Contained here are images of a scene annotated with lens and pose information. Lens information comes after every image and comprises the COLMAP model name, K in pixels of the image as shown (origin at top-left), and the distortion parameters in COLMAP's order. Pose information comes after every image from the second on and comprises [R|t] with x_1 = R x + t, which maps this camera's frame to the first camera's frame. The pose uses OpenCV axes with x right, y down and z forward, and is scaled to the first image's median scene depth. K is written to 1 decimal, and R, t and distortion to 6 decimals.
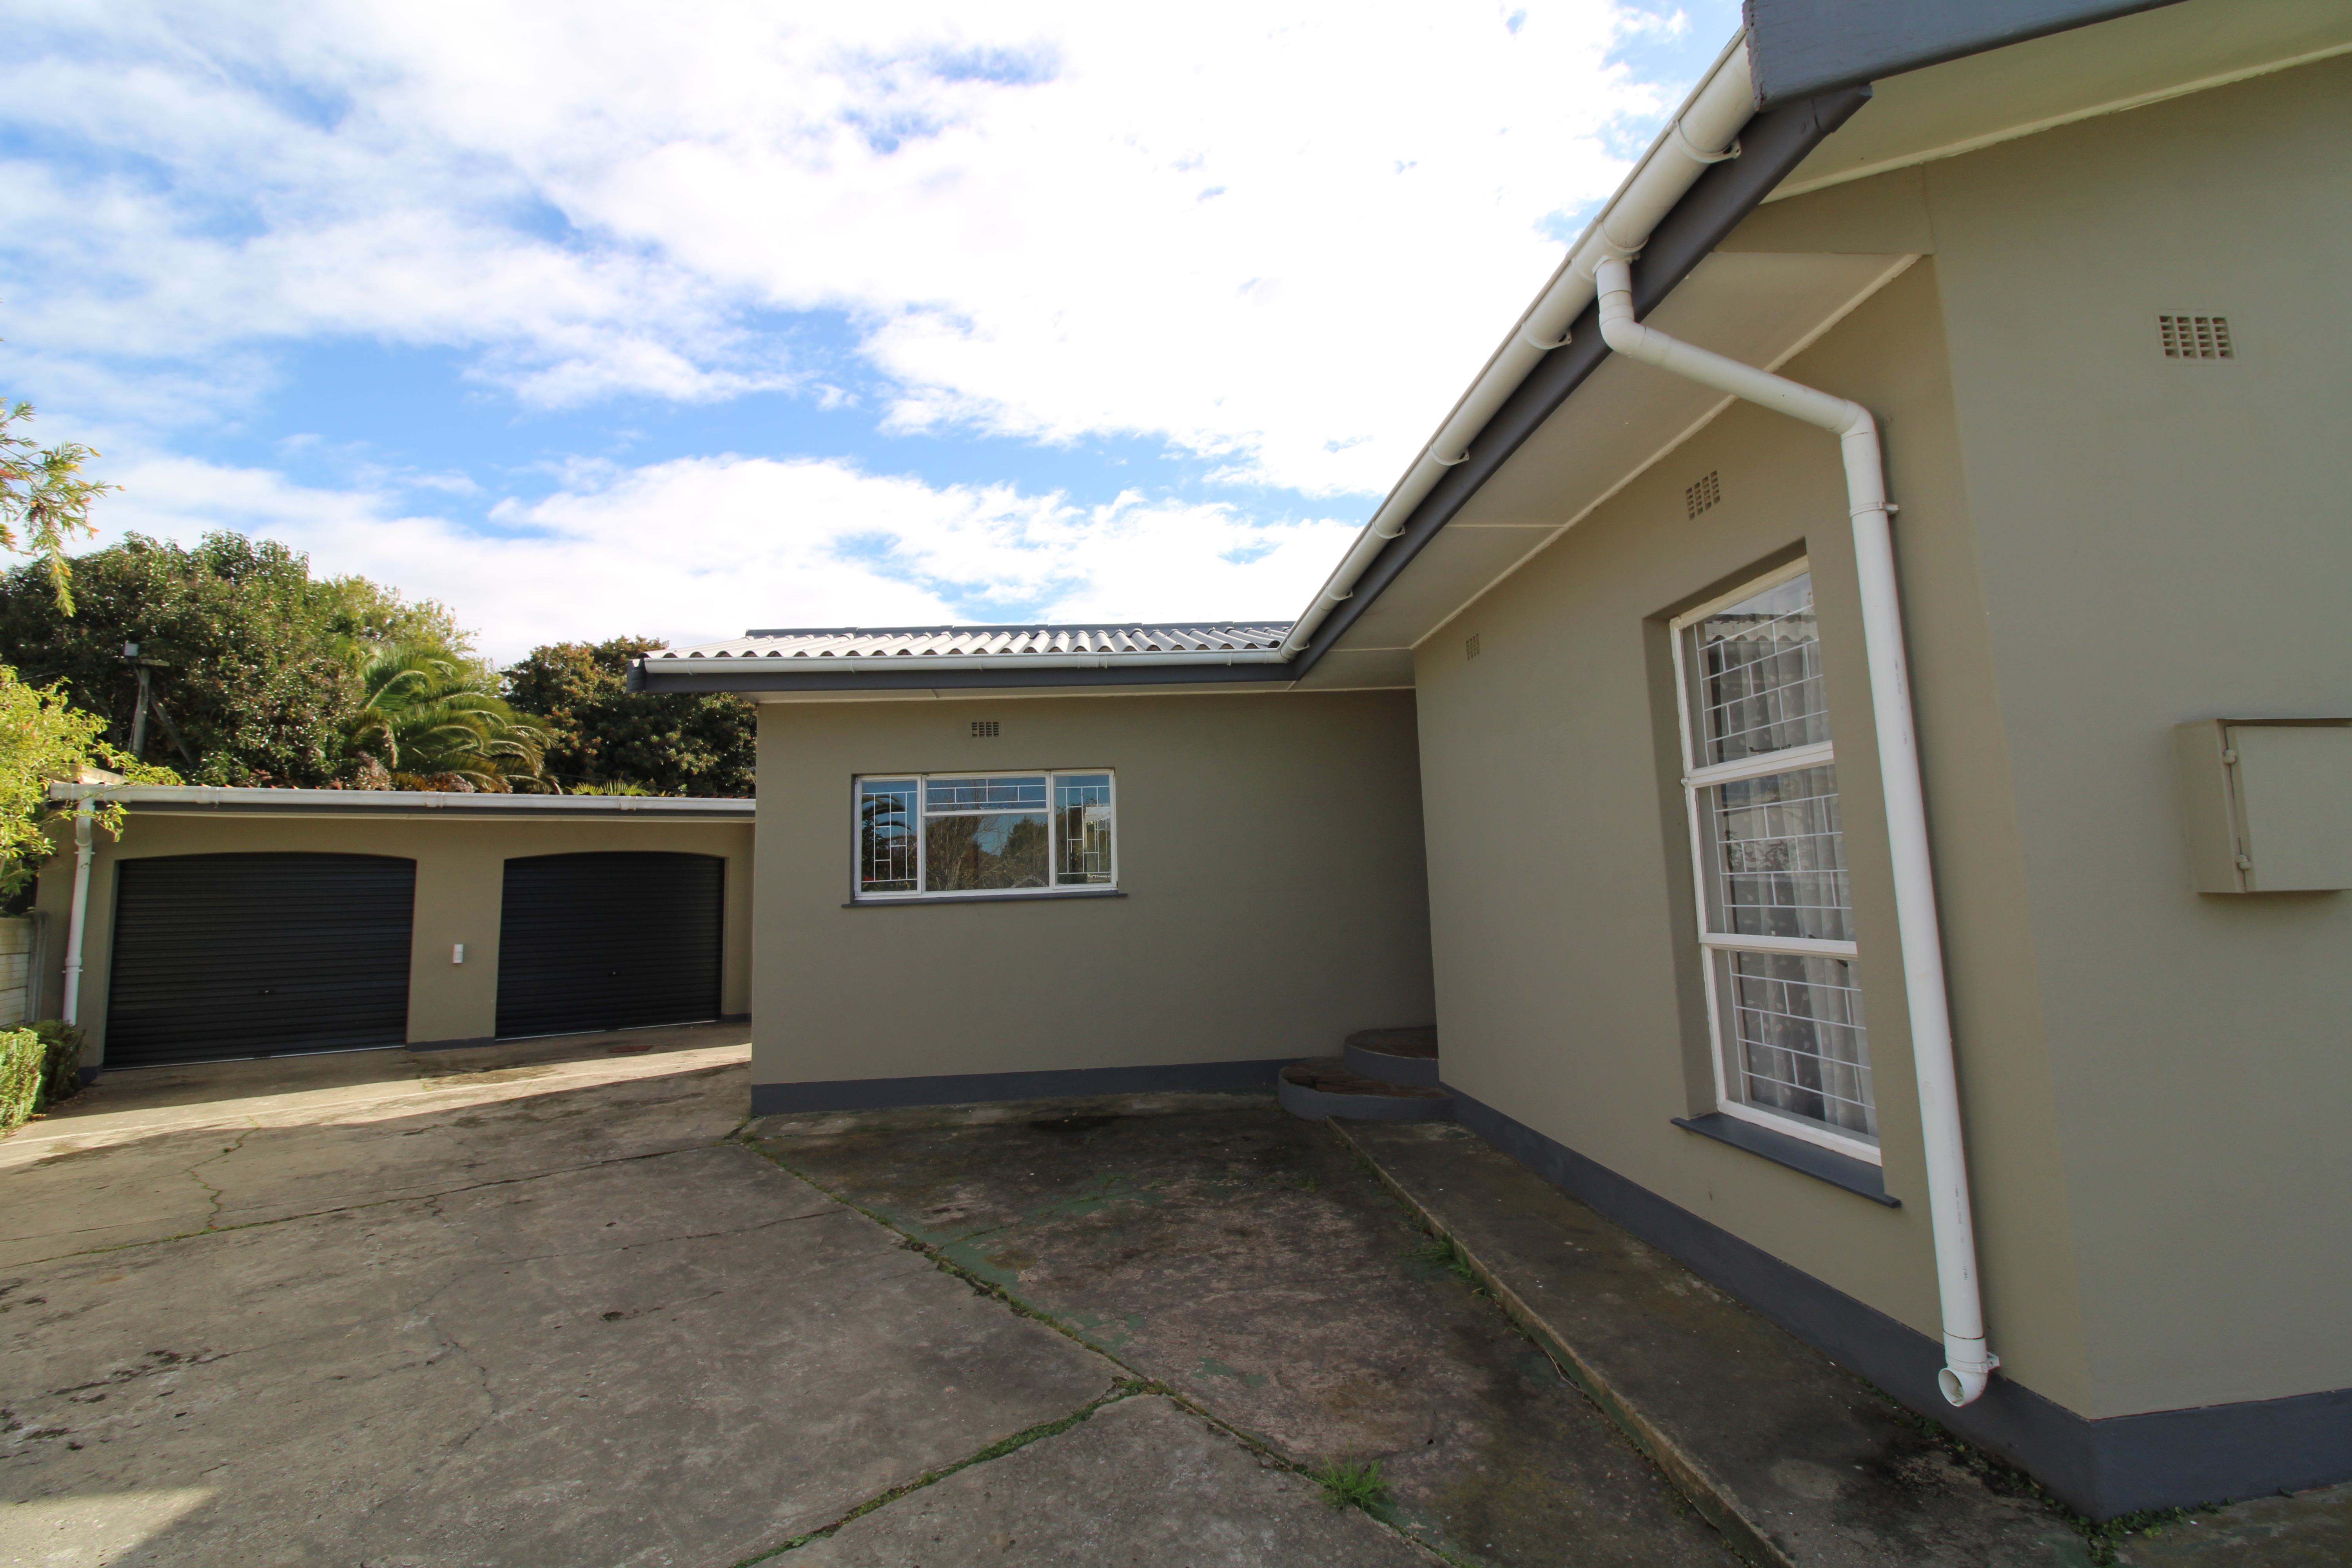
lens RADIAL K [[1109.6, 0, 1210.8], [0, 1109.6, 752.8], [0, 0, 1]] dist [-0.013741, -0.005597]
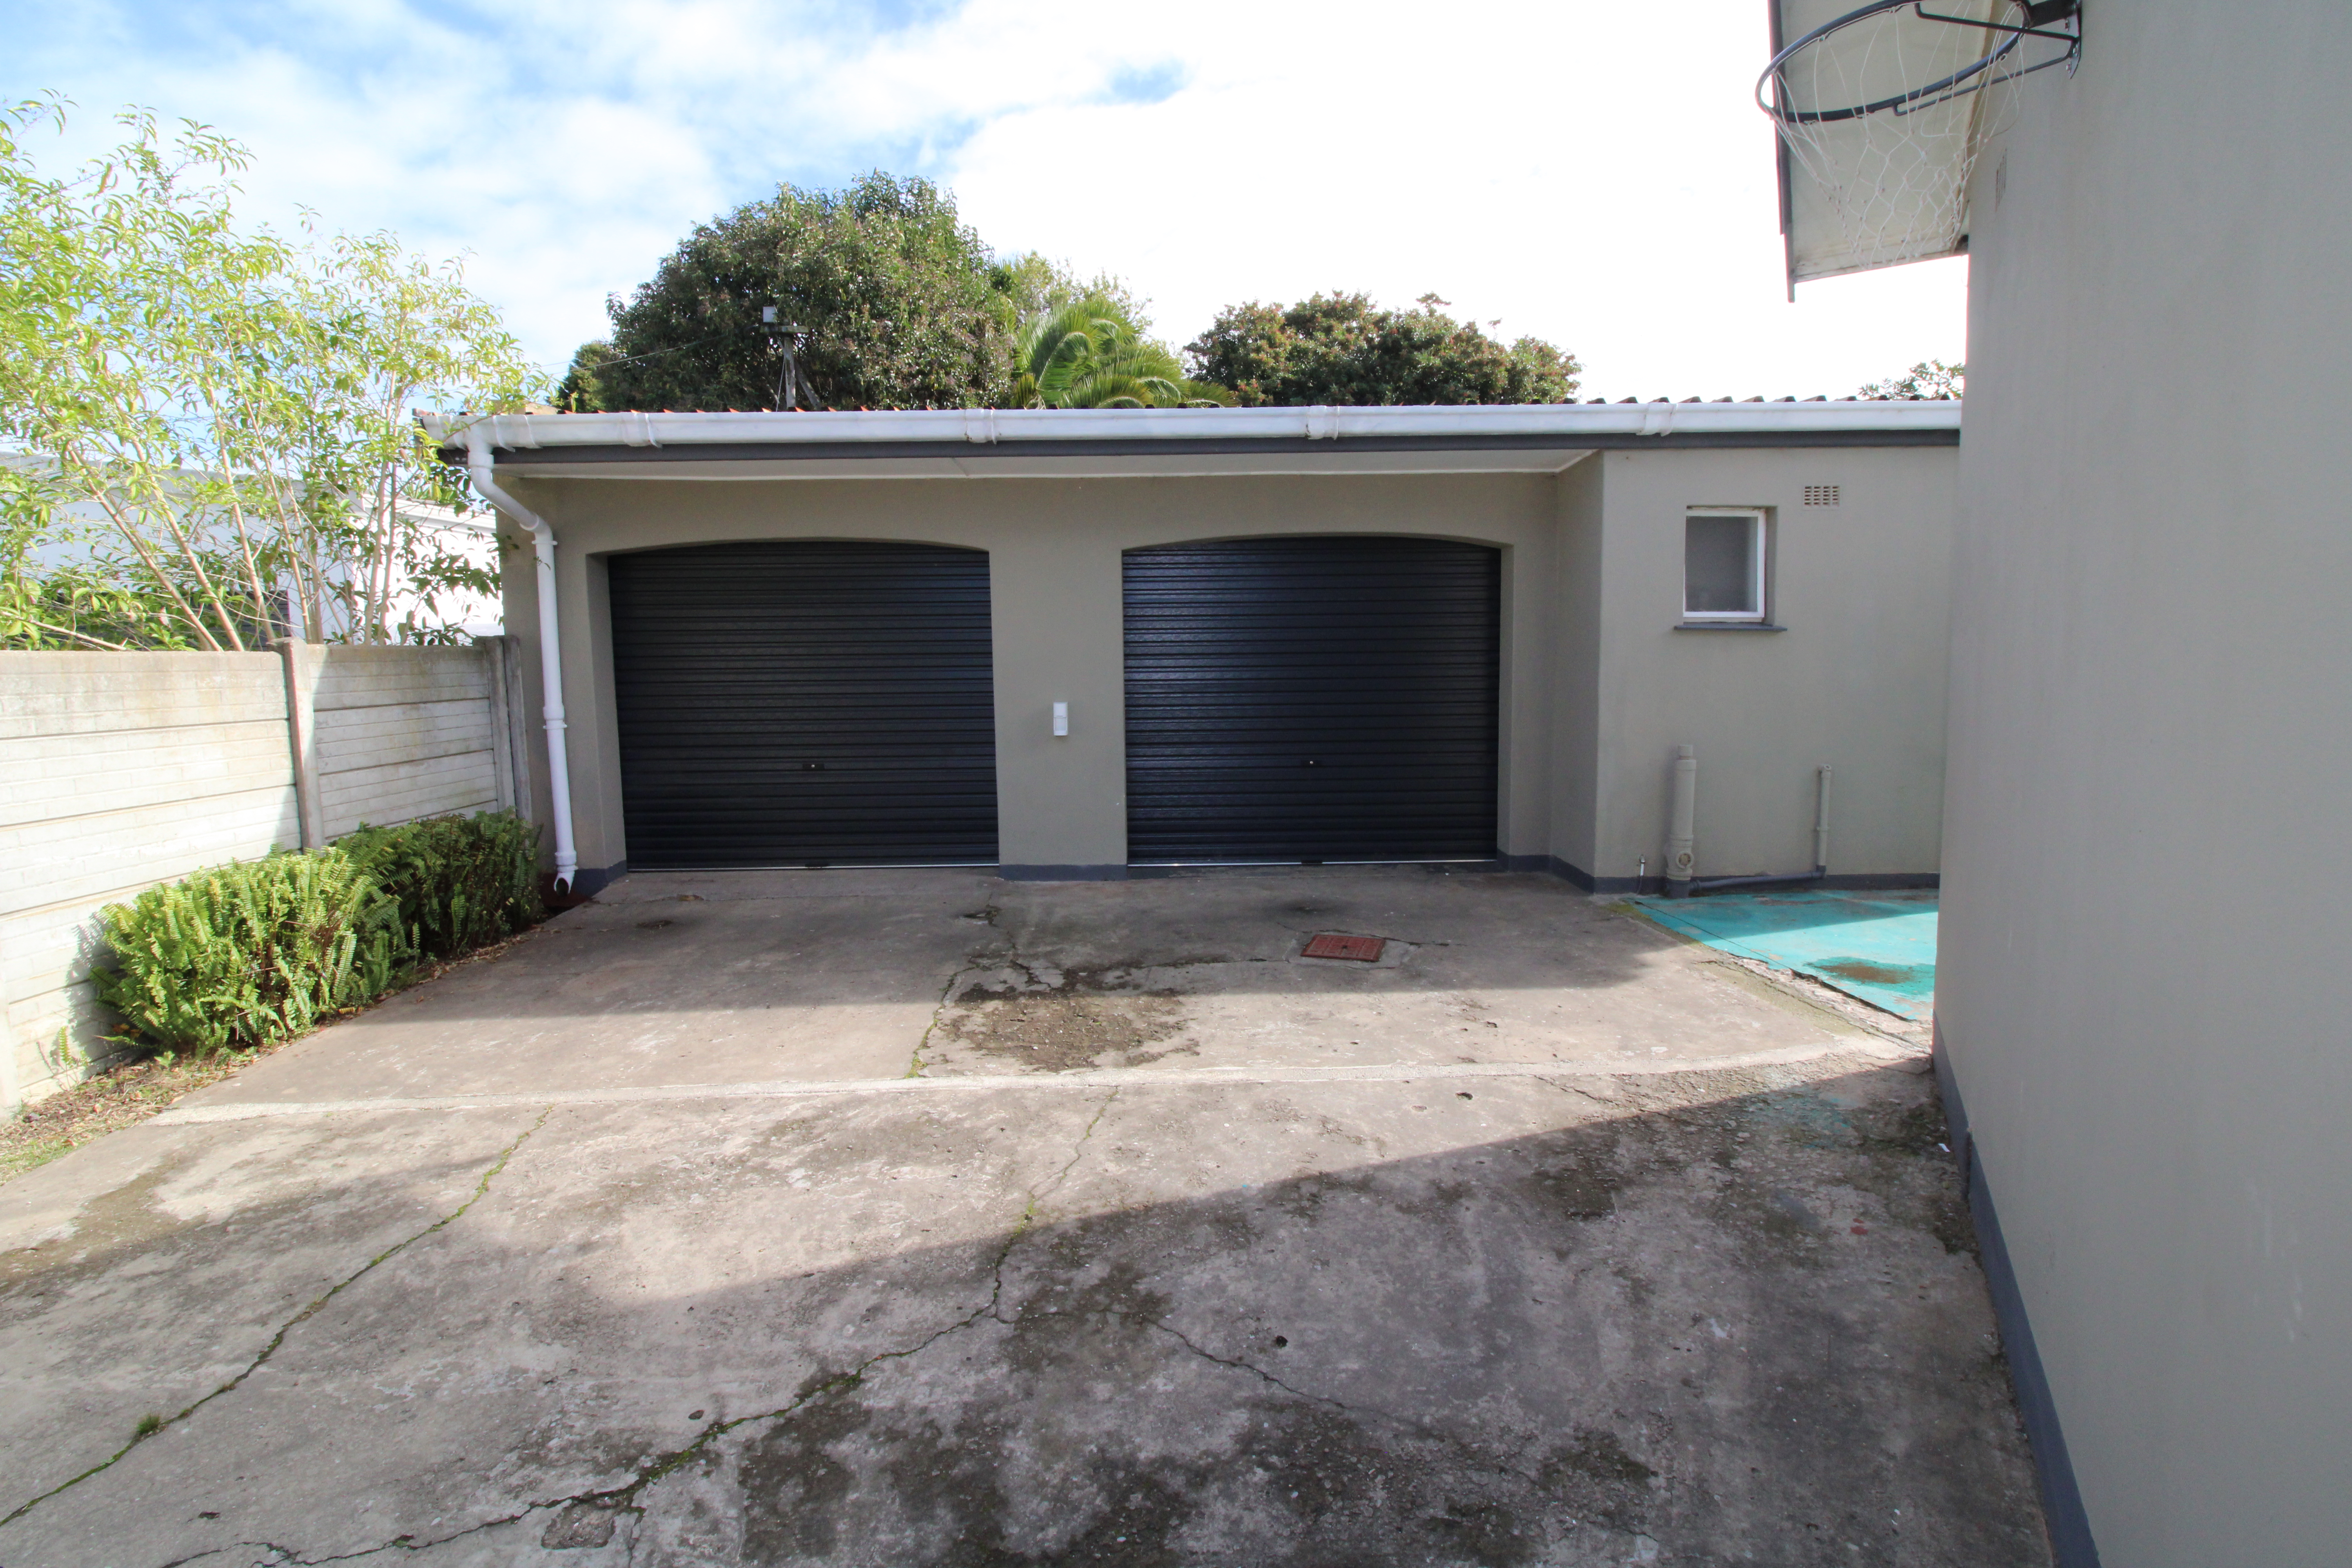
lens RADIAL K [[1109.6, 0, 1178.6], [0, 1109.6, 757.9], [0, 0, 1]] dist [-0.013741, -0.005597]
pose [[0.813800, 0.084740, -0.574933, -0.215626], [0.057479, 0.972724, 0.224730, 0.054769], [0.578295, -0.215932, 0.786733, 0.411508]]
